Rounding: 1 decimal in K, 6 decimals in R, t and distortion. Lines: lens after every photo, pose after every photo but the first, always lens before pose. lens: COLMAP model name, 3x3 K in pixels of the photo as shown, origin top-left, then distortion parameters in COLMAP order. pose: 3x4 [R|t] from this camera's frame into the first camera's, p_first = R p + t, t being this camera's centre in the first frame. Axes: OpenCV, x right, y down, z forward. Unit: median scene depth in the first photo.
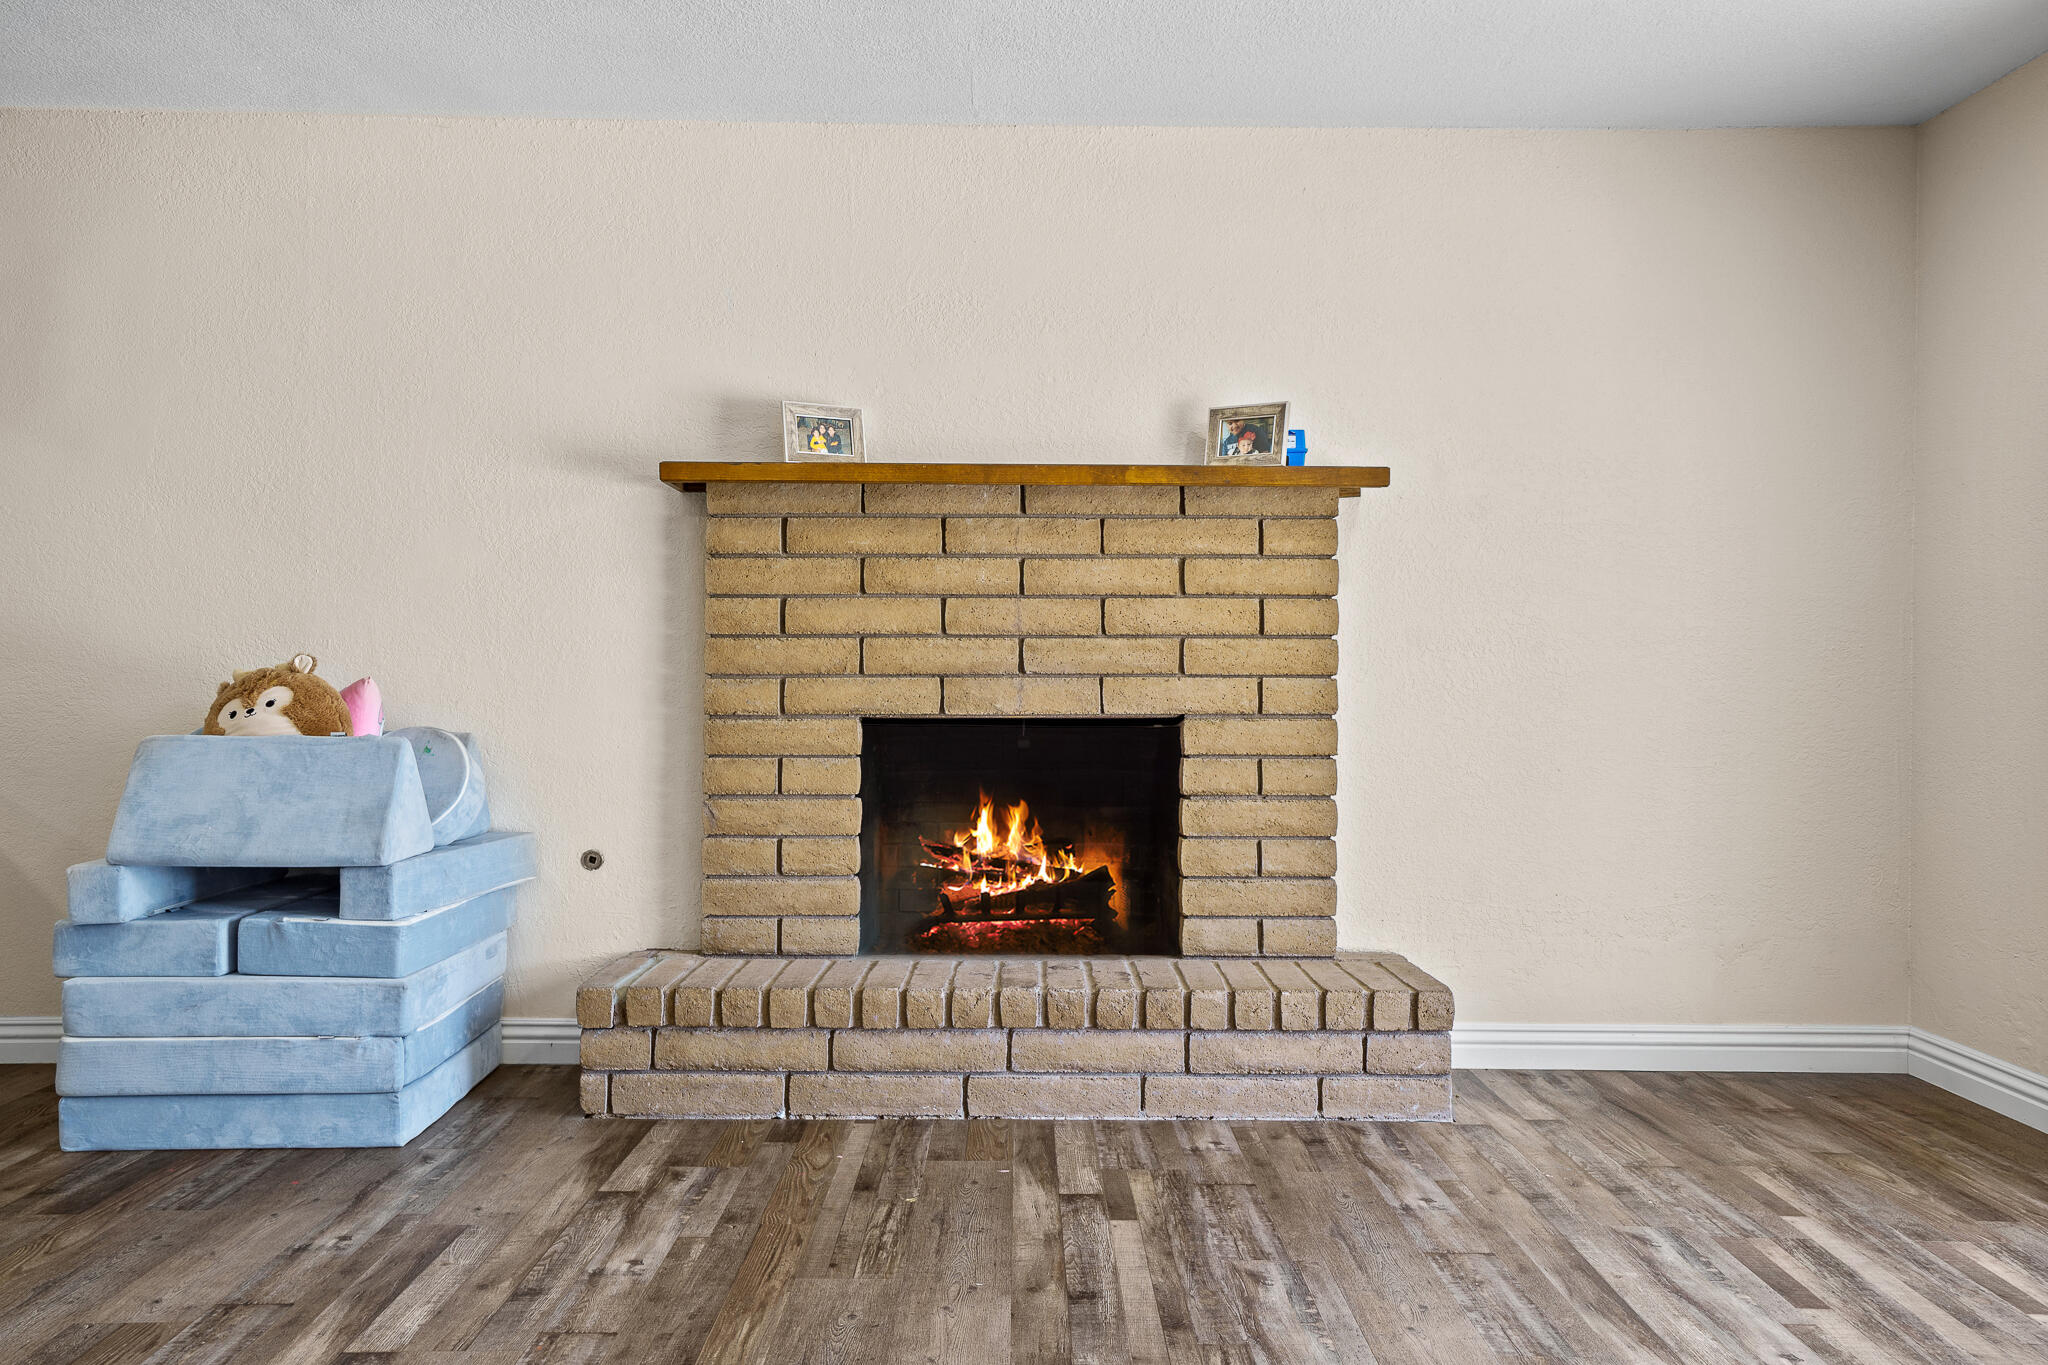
lens RADIAL K [[1605.5, 0, 1024.0], [0, 1605.5, 682.5], [0, 0, 1]] dist [0.027509, 0.003501]
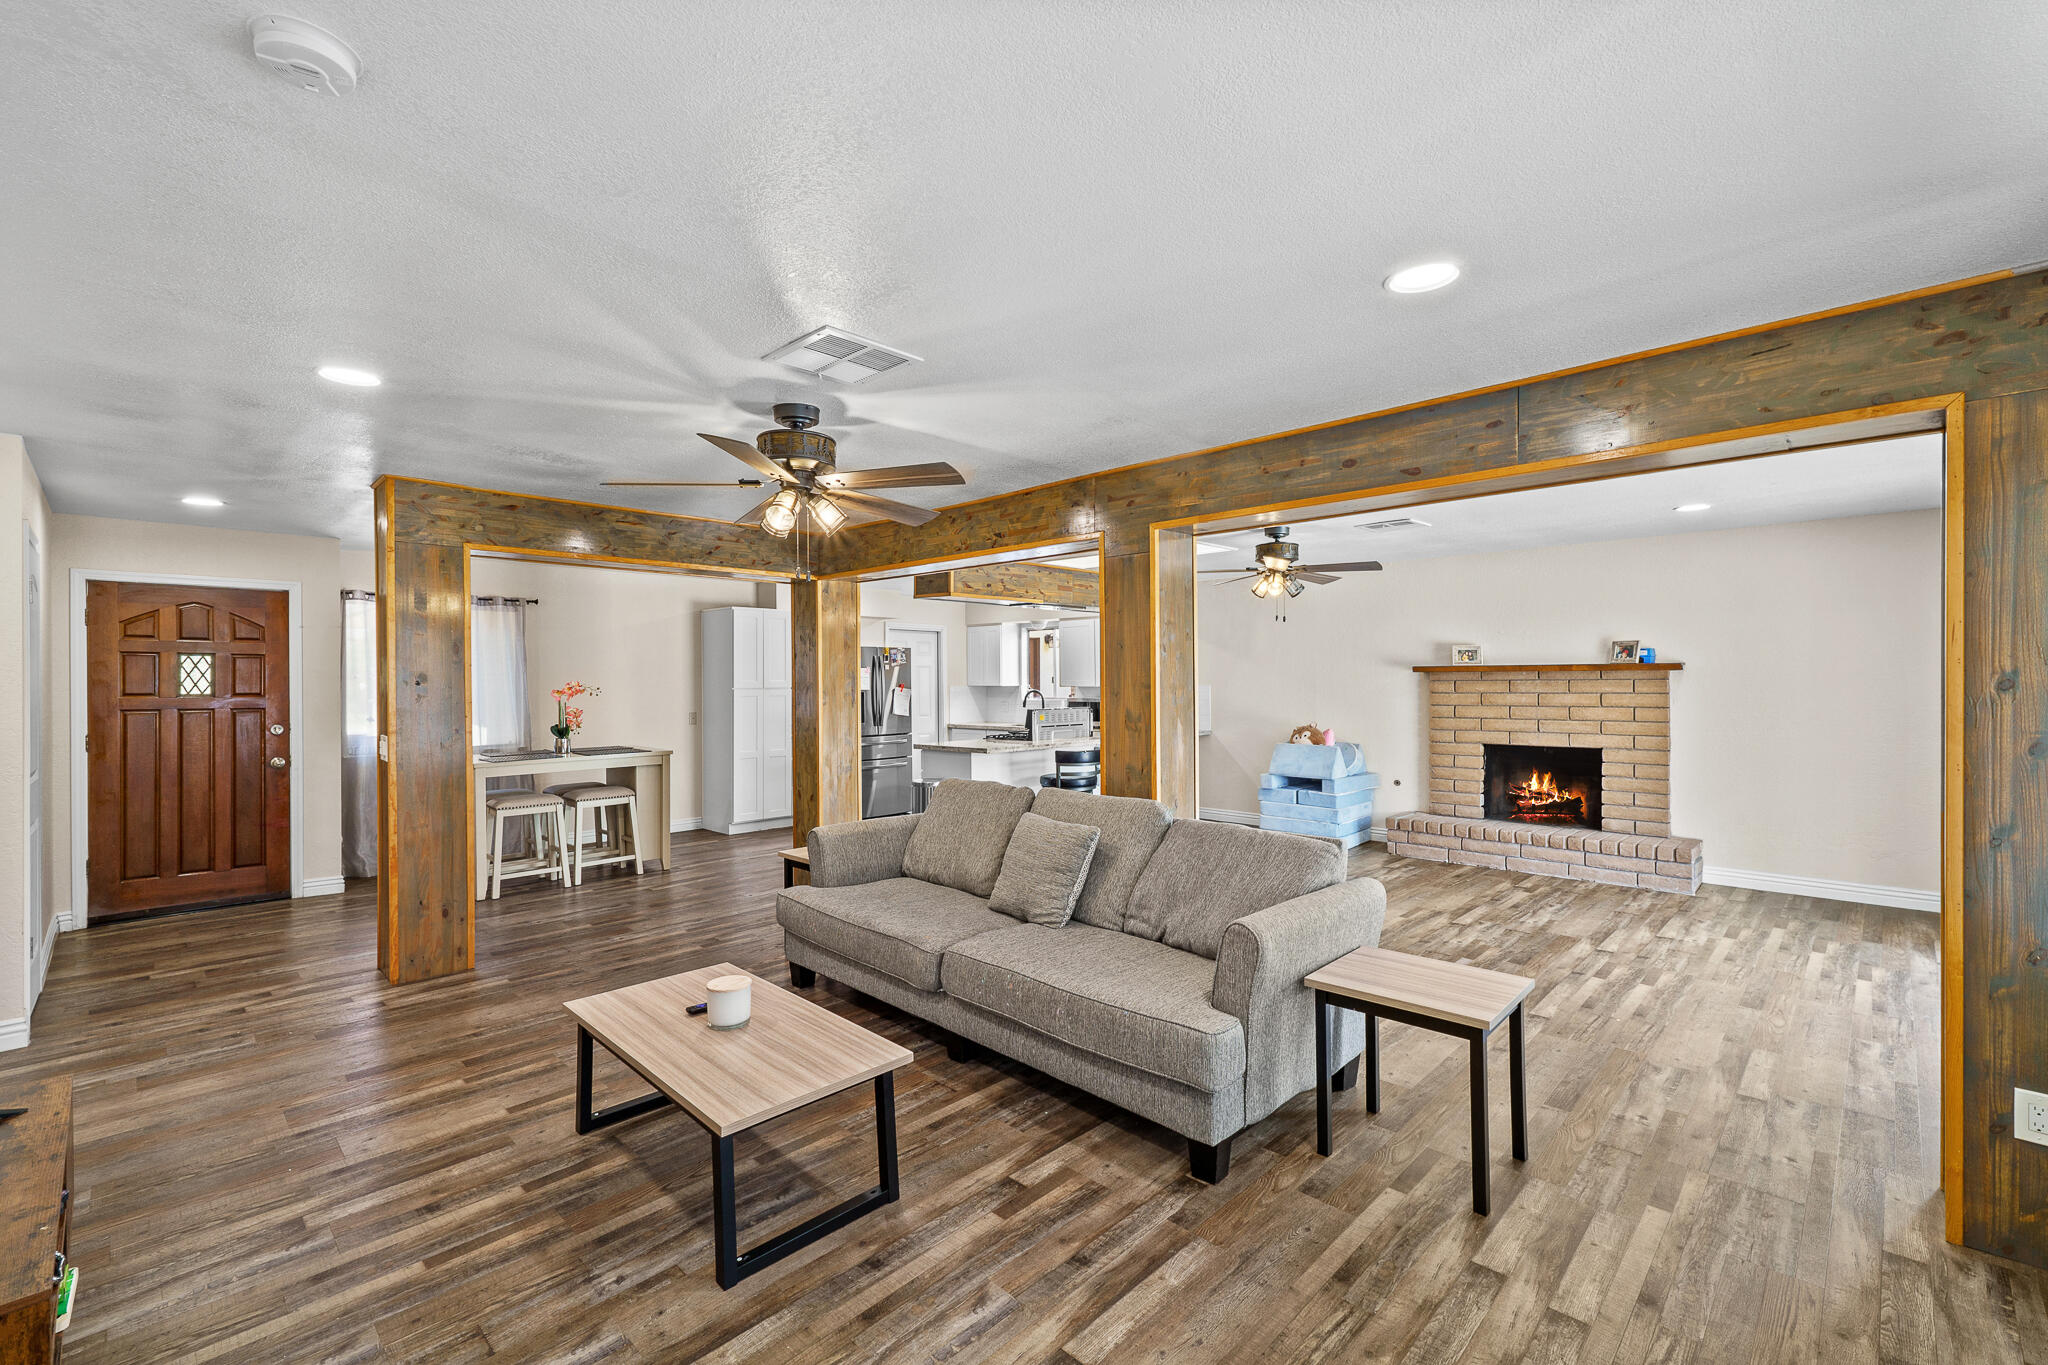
lens RADIAL K [[873.9, 0, 1024.0], [0, 873.9, 682.5], [0, 0, 1]] dist [0.001395, 0.000141]
pose [[0.712852, -0.006416, -0.701285, 0.467359], [0.008401, 0.999965, -0.000609, -0.106243], [0.701264, -0.005457, 0.712881, -0.865003]]
